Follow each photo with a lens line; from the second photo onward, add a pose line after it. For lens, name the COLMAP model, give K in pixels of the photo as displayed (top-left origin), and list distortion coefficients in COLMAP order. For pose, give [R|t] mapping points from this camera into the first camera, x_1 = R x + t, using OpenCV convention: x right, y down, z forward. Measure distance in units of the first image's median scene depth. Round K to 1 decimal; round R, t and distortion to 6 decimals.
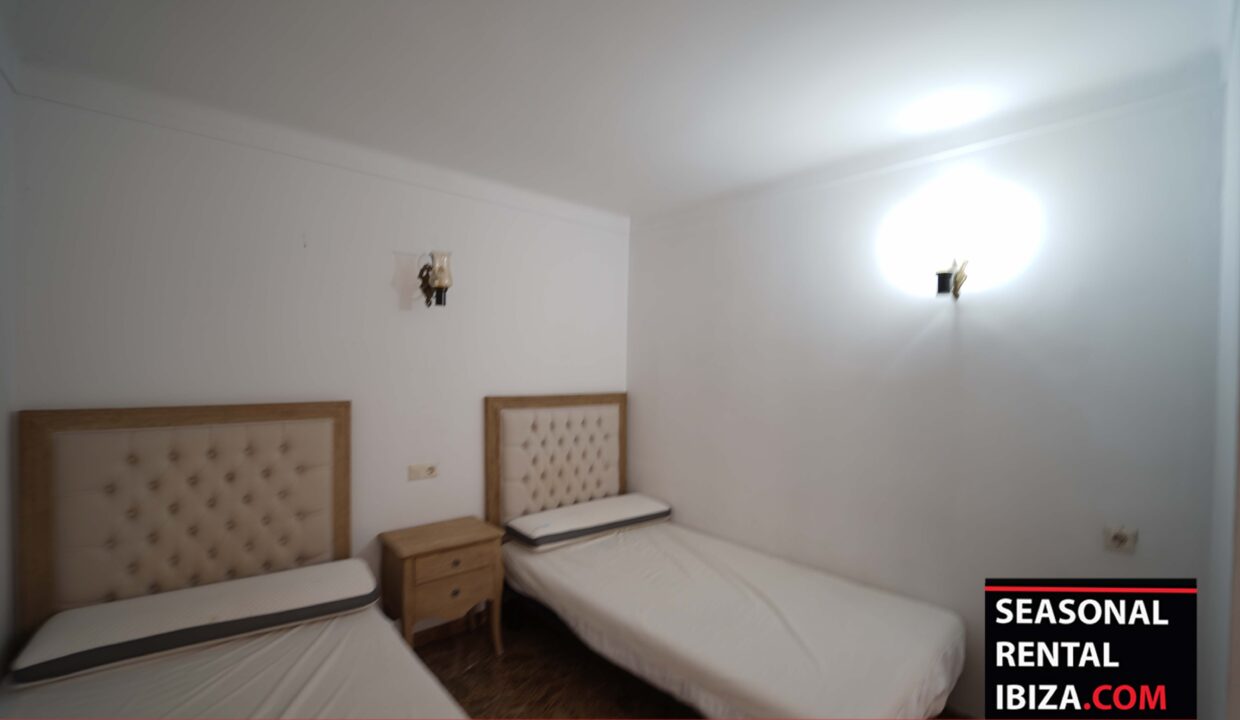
lens RADIAL K [[507.5, 0, 619.9], [0, 507.5, 361.9], [0, 0, 1]] dist [-0.020648, 0.000147]
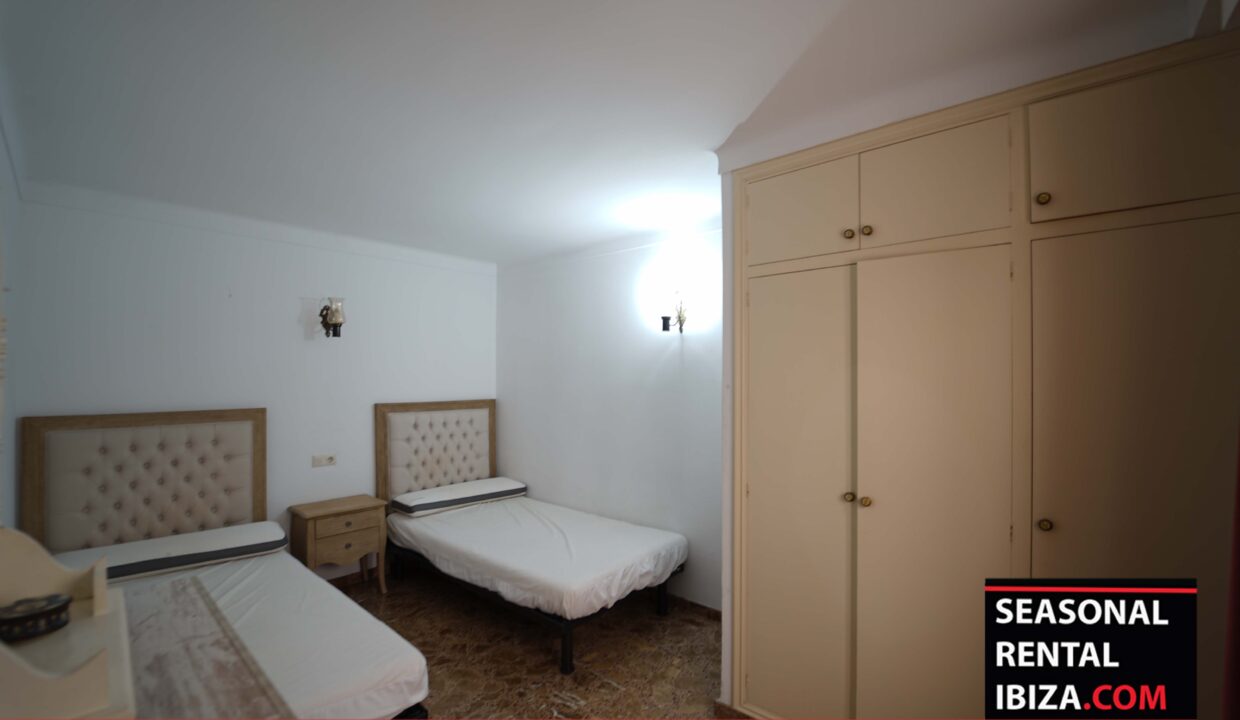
lens RADIAL K [[507.5, 0, 619.9], [0, 507.5, 362.3], [0, 0, 1]] dist [-0.020648, 0.000147]
pose [[0.992164, -0.013547, 0.124208, 0.245815], [0.015969, 0.999701, -0.018520, -0.005354], [-0.123920, 0.020359, 0.992083, -0.463742]]
